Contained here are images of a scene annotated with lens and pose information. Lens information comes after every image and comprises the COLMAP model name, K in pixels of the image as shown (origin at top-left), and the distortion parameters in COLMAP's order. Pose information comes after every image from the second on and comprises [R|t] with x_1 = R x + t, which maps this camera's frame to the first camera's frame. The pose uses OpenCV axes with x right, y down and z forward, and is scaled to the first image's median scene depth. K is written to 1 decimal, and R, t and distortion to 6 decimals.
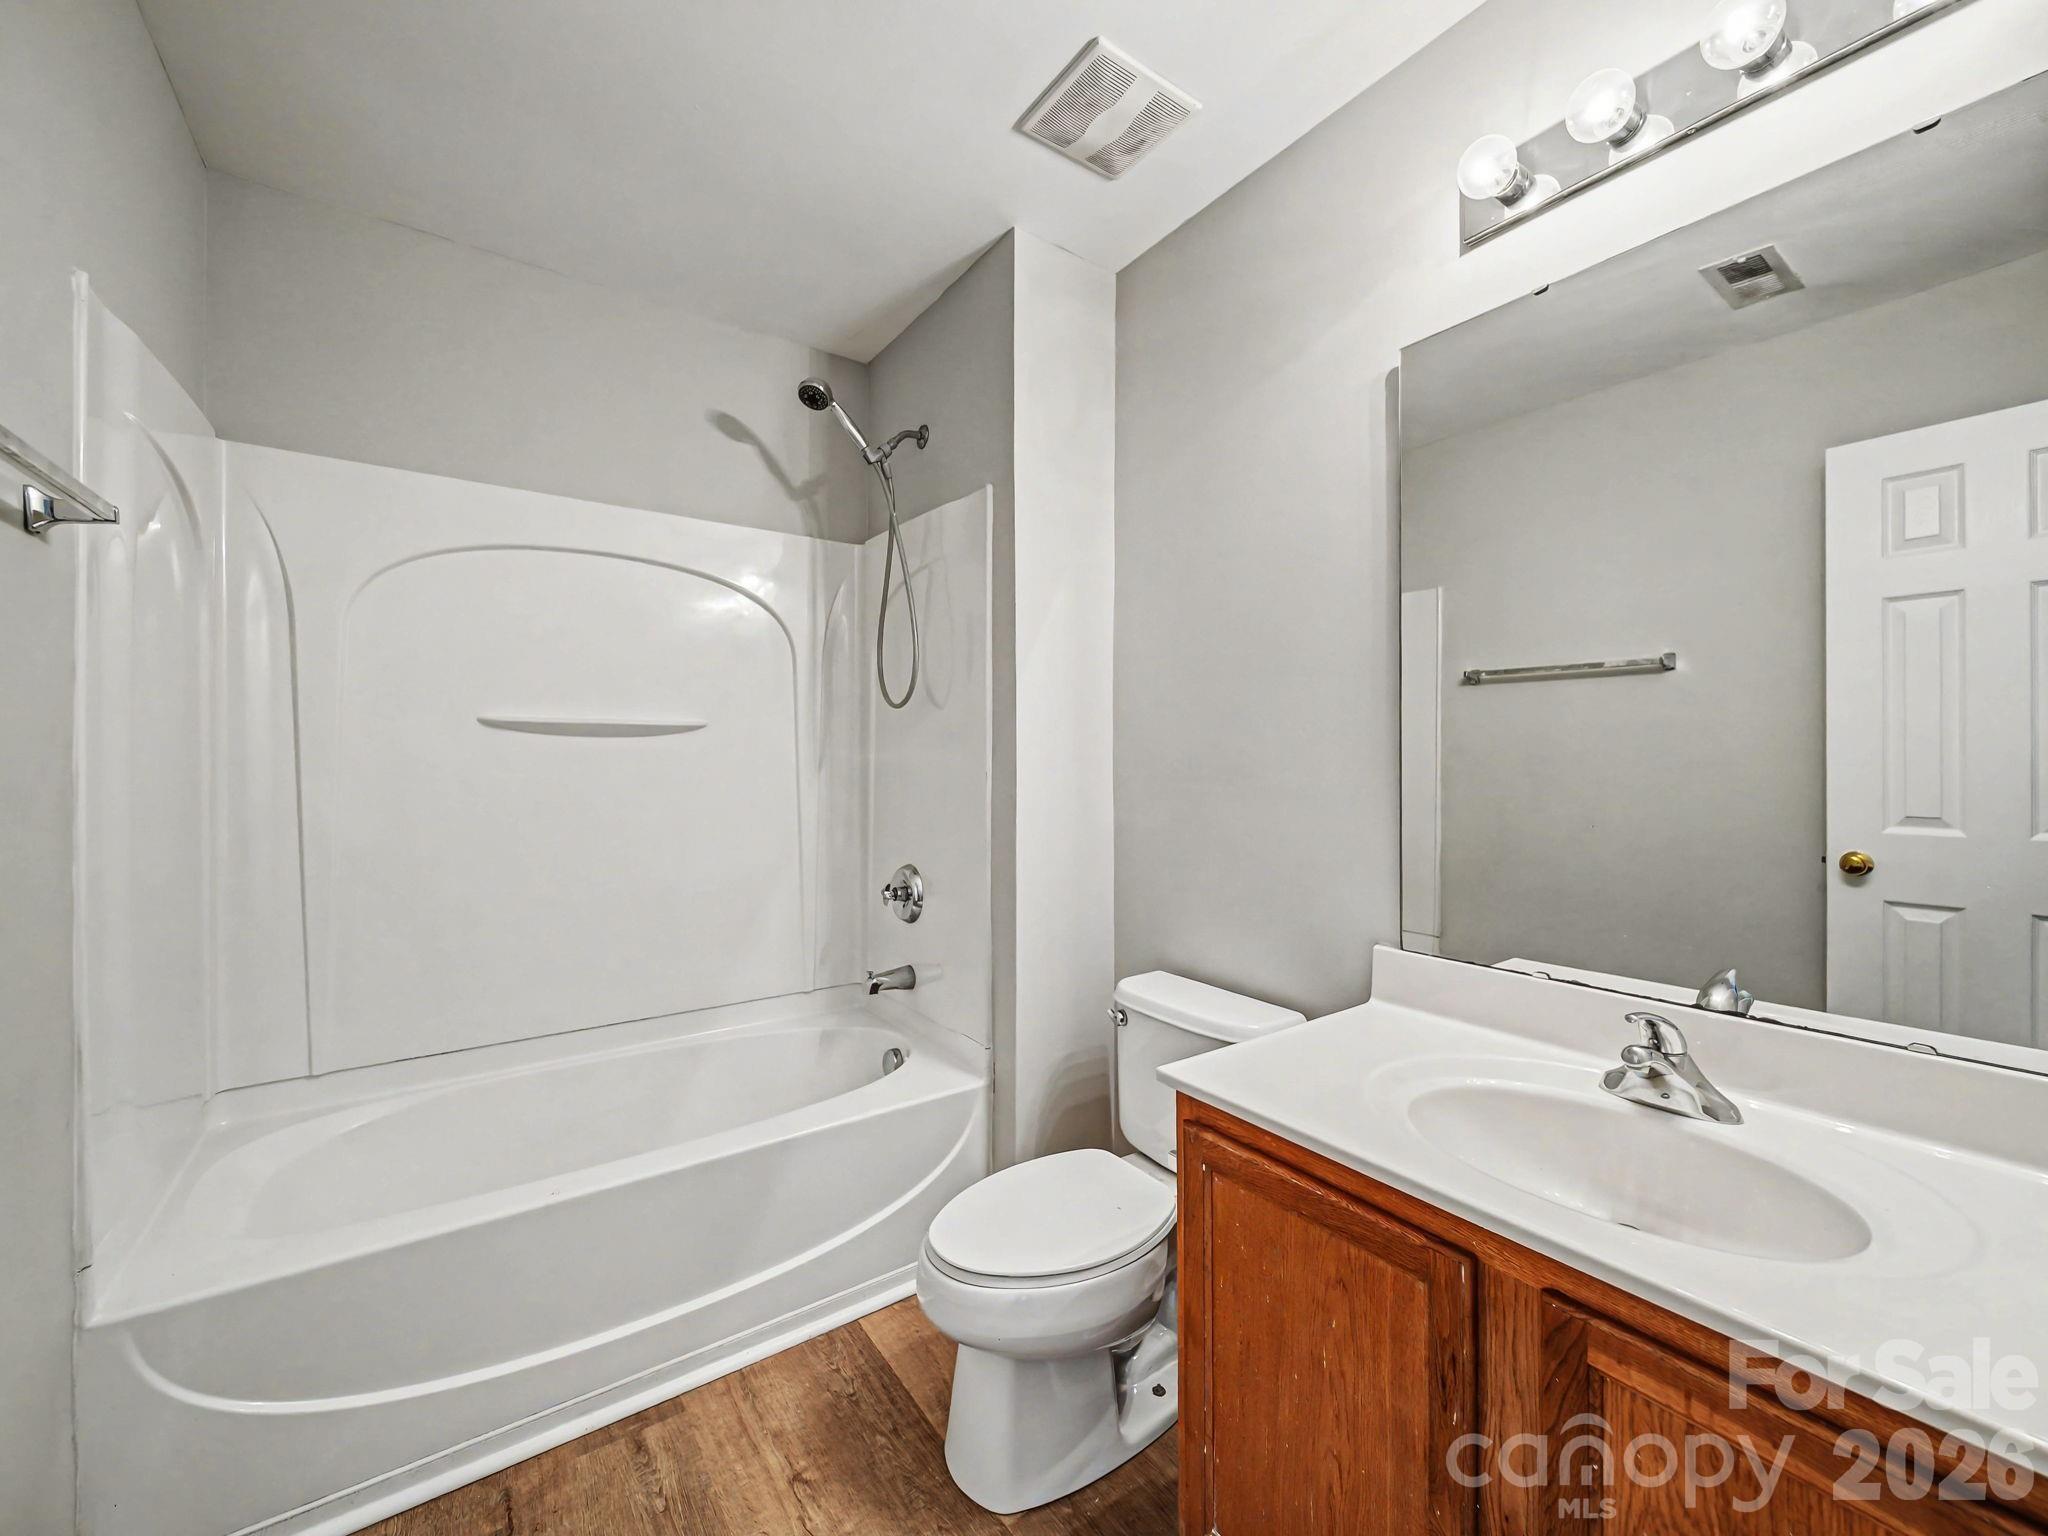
lens RADIAL K [[821.0, 0, 1045.5], [0, 821.0, 761.7], [0, 0, 1]] dist [-0.000826, -0.000399]
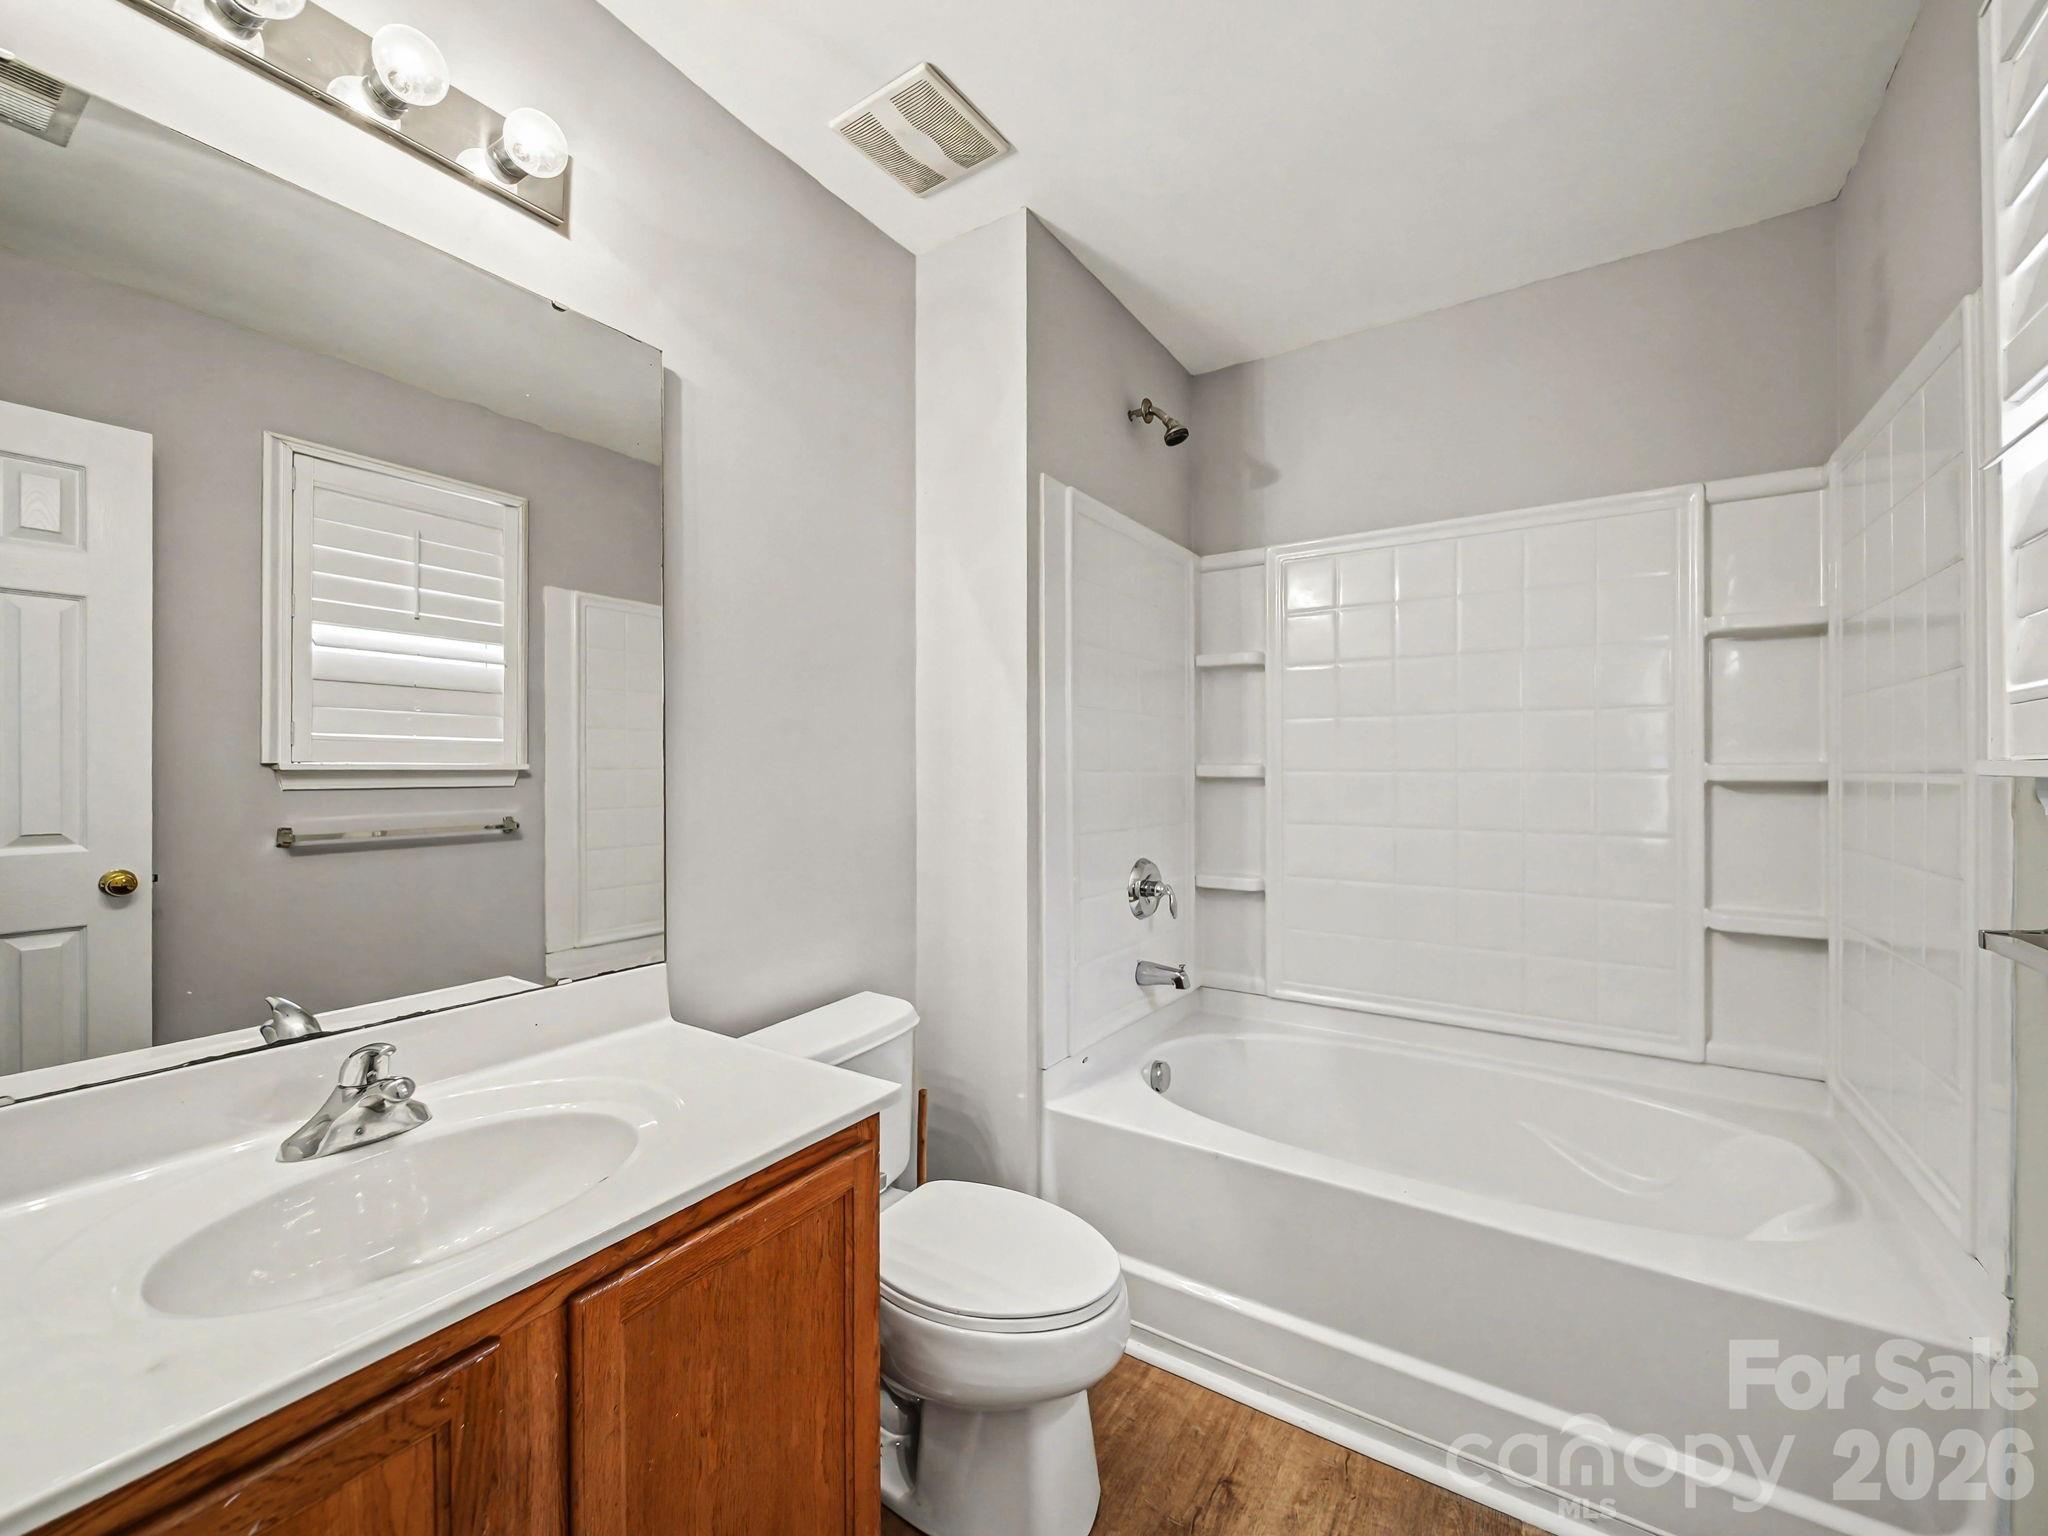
lens RADIAL K [[821.0, 0, 1045.5], [0, 821.0, 761.7], [0, 0, 1]] dist [-0.000826, -0.000399]
pose [[-0.357700, 0.013295, 0.933742, -0.354207], [0.004435, 0.999912, -0.012539, 0.004744], [-0.933826, -0.000344, -0.357727, 0.538735]]
